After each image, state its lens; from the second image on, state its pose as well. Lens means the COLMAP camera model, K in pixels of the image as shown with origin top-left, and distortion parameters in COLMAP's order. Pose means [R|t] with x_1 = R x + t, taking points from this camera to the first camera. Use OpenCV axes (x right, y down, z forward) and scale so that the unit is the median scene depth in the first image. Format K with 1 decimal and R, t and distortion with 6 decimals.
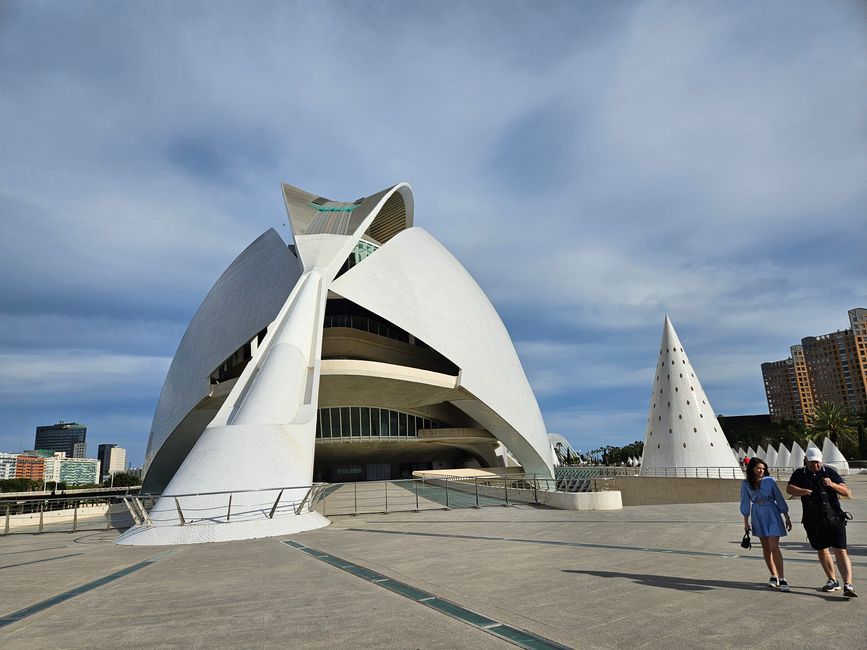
lens RADIAL K [[610.2, 0, 412.5], [0, 610.2, 302.9], [0, 0, 1]] dist [0.038813, -0.000207]
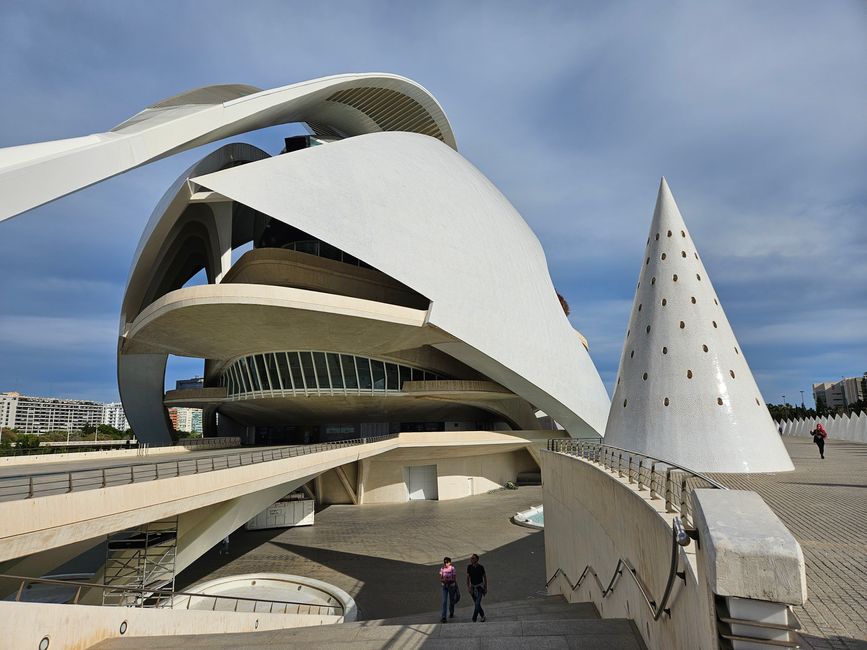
lens RADIAL K [[610.2, 0, 412.5], [0, 610.2, 302.9], [0, 0, 1]] dist [0.038813, -0.000207]
pose [[0.981527, -0.015194, -0.190720, 0.162418], [0.027732, 0.997613, 0.063247, 0.051939], [0.189304, -0.067368, 0.979605, 0.216885]]
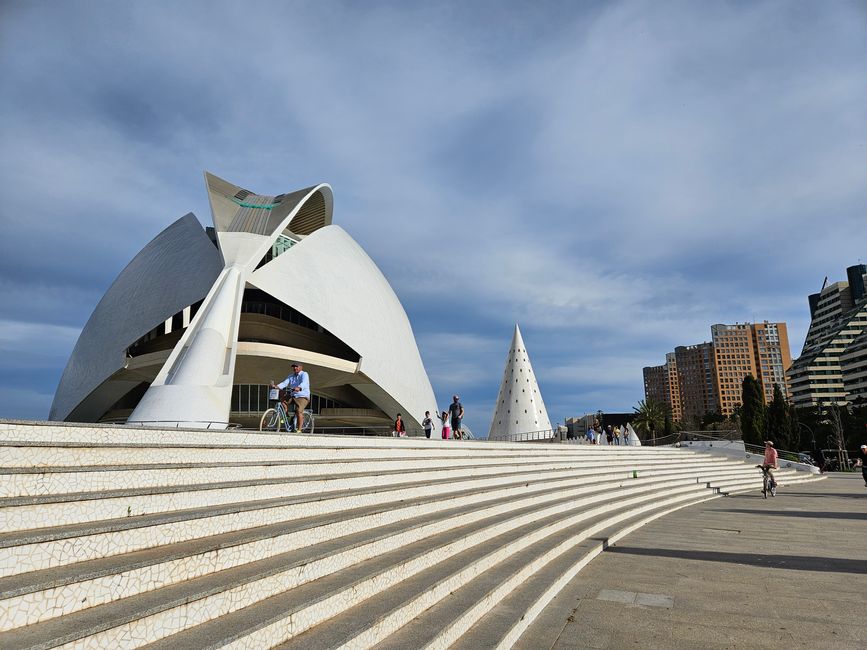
lens RADIAL K [[618.7, 0, 433.5], [0, 618.7, 325.0], [0, 0, 1]] dist [0.047933, -0.000018]
pose [[0.986844, 0.065265, 0.147917, 0.029816], [-0.073165, 0.996135, 0.048605, -0.014092], [-0.144173, -0.058788, 0.987805, -0.133525]]
